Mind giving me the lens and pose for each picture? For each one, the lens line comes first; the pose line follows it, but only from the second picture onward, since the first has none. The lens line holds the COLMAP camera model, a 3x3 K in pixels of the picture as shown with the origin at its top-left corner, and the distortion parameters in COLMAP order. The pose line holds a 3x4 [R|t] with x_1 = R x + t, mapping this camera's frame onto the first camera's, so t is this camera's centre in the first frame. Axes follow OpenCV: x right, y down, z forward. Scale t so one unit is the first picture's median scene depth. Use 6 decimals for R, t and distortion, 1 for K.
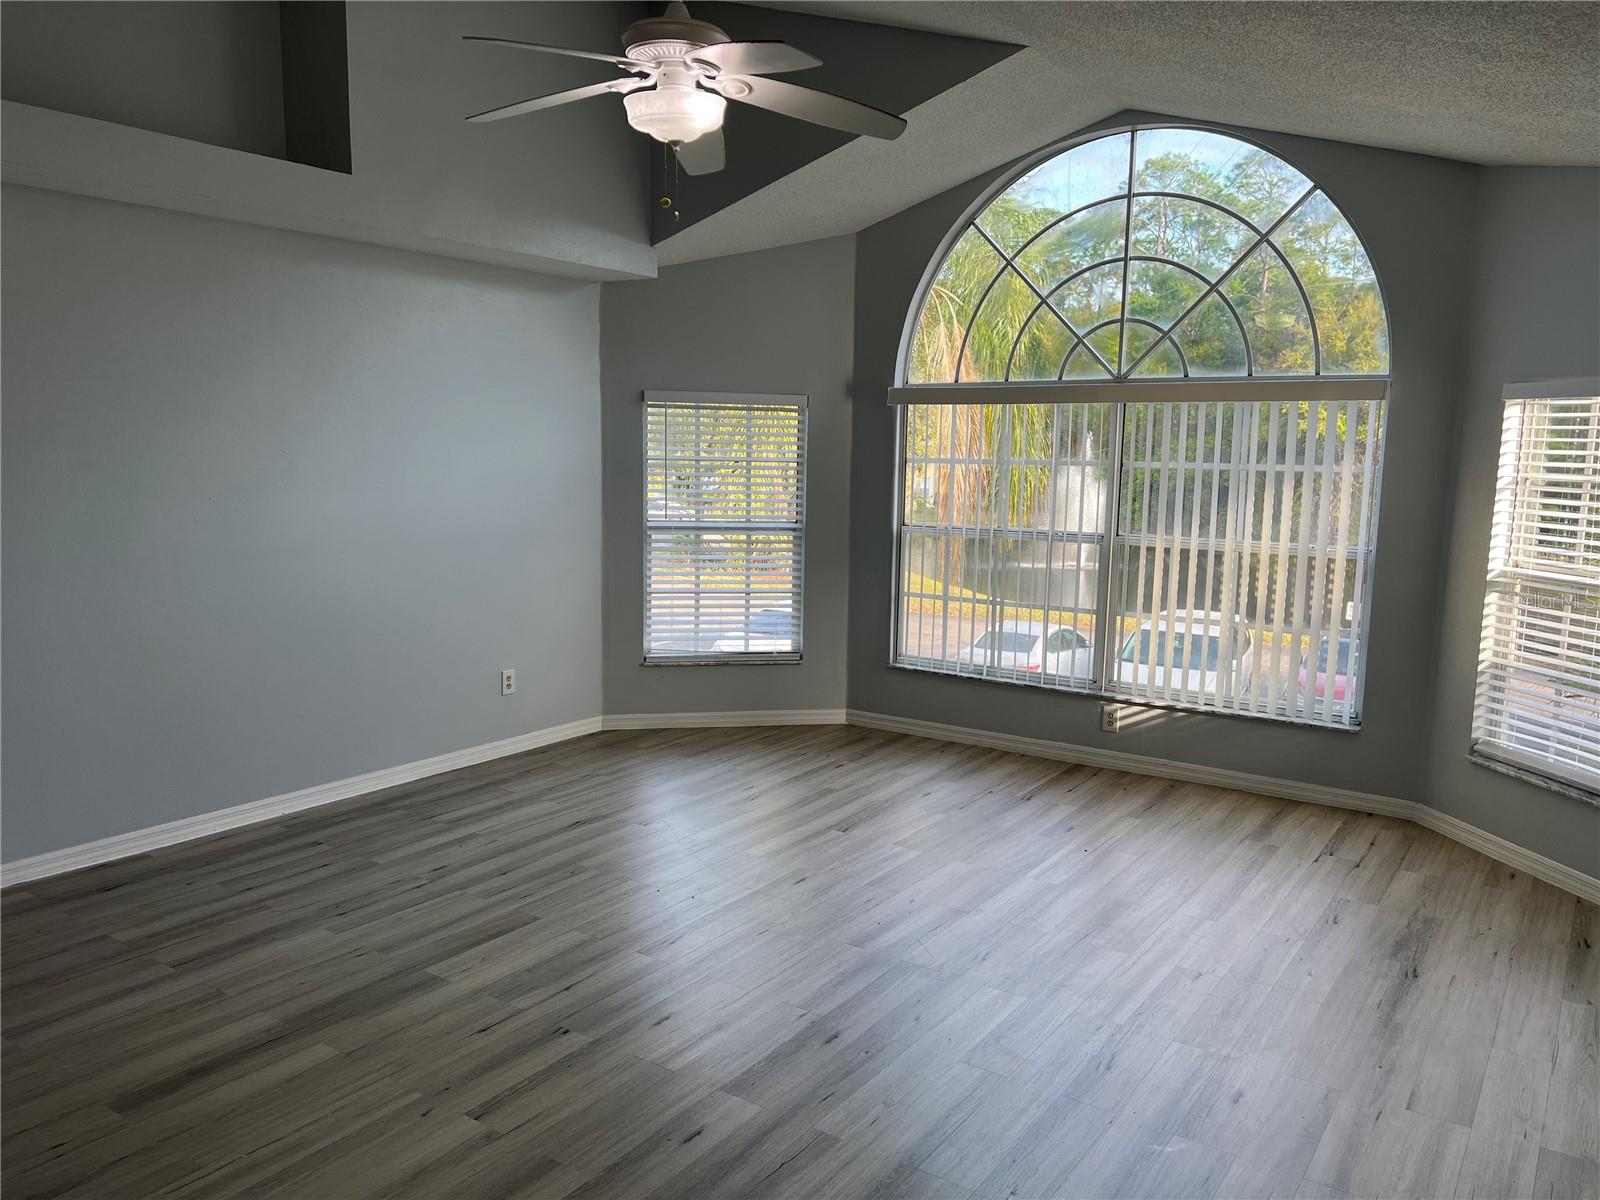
lens RADIAL K [[1176.9, 0, 800.0], [0, 1176.9, 600.0], [0, 0, 1]] dist [0.005421, -0.002128]
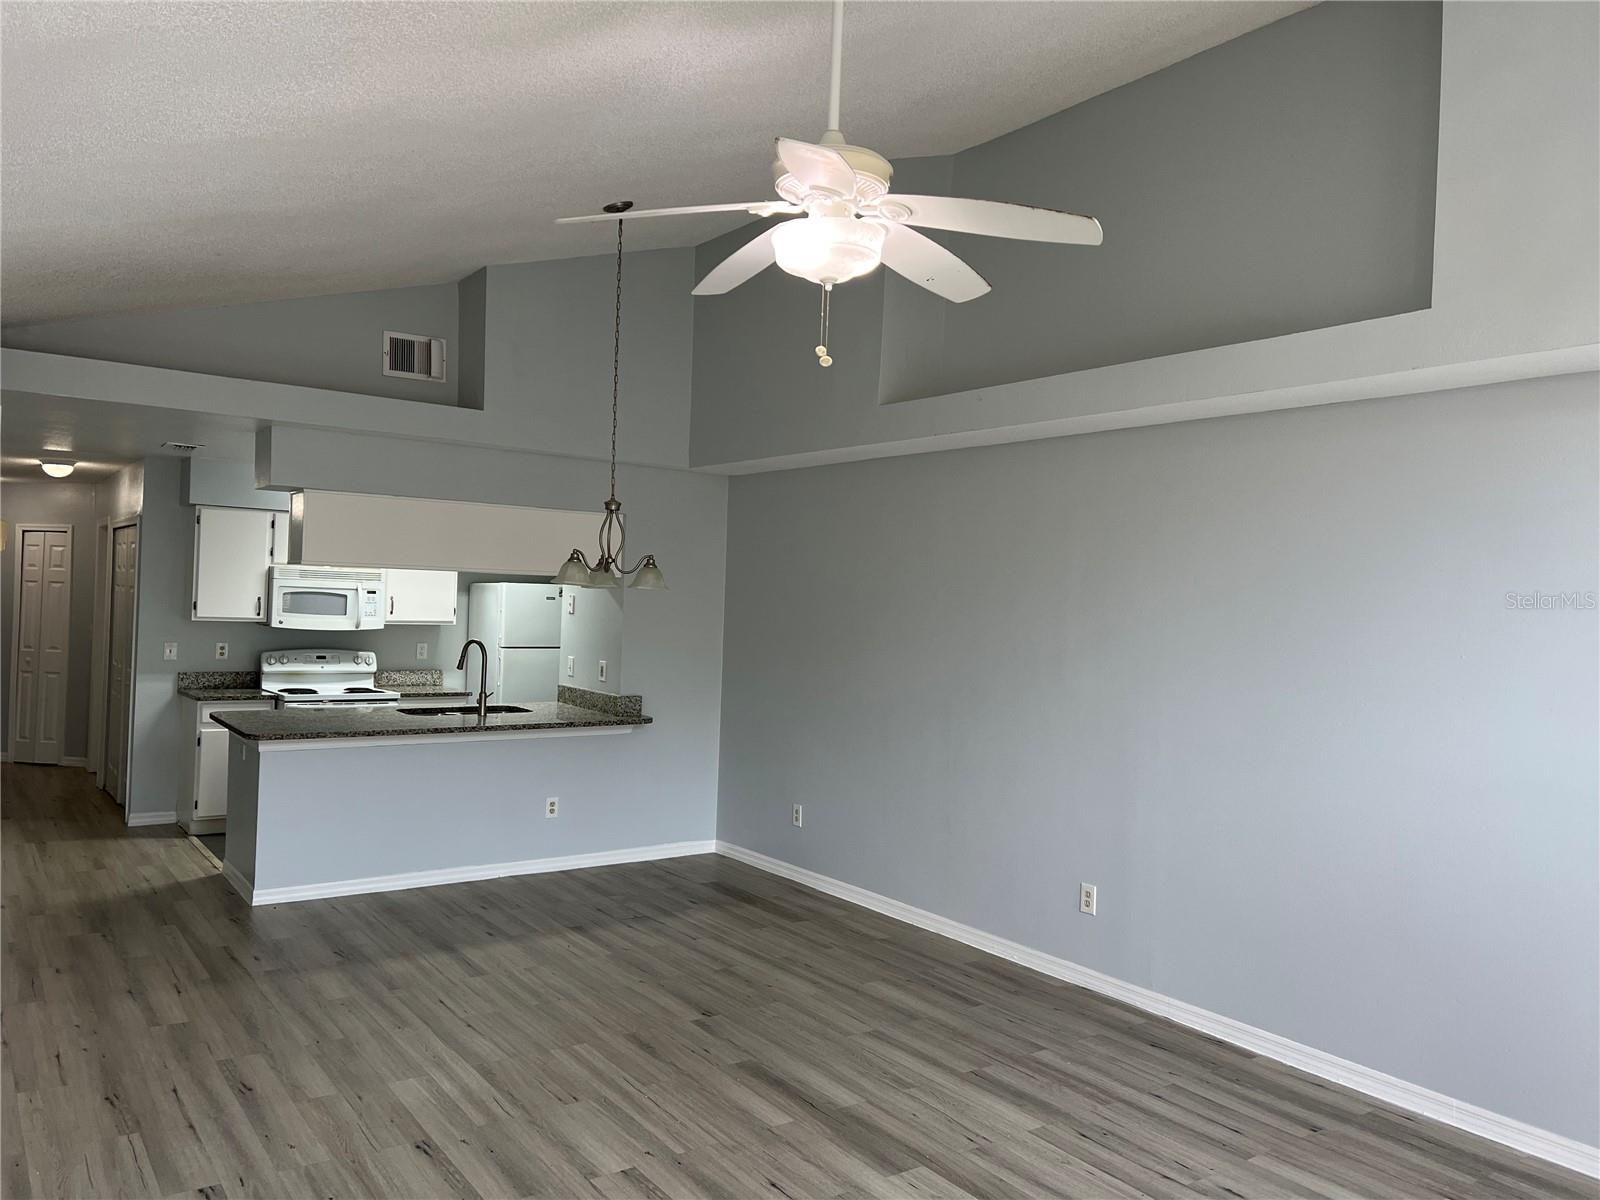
lens RADIAL K [[1176.9, 0, 800.0], [0, 1176.9, 600.0], [0, 0, 1]] dist [0.005421, -0.002128]
pose [[-0.319544, -0.031556, -0.947046, 0.518181], [-0.173004, 0.984589, 0.025567, -0.119399], [0.931644, 0.172013, -0.320079, 0.927411]]
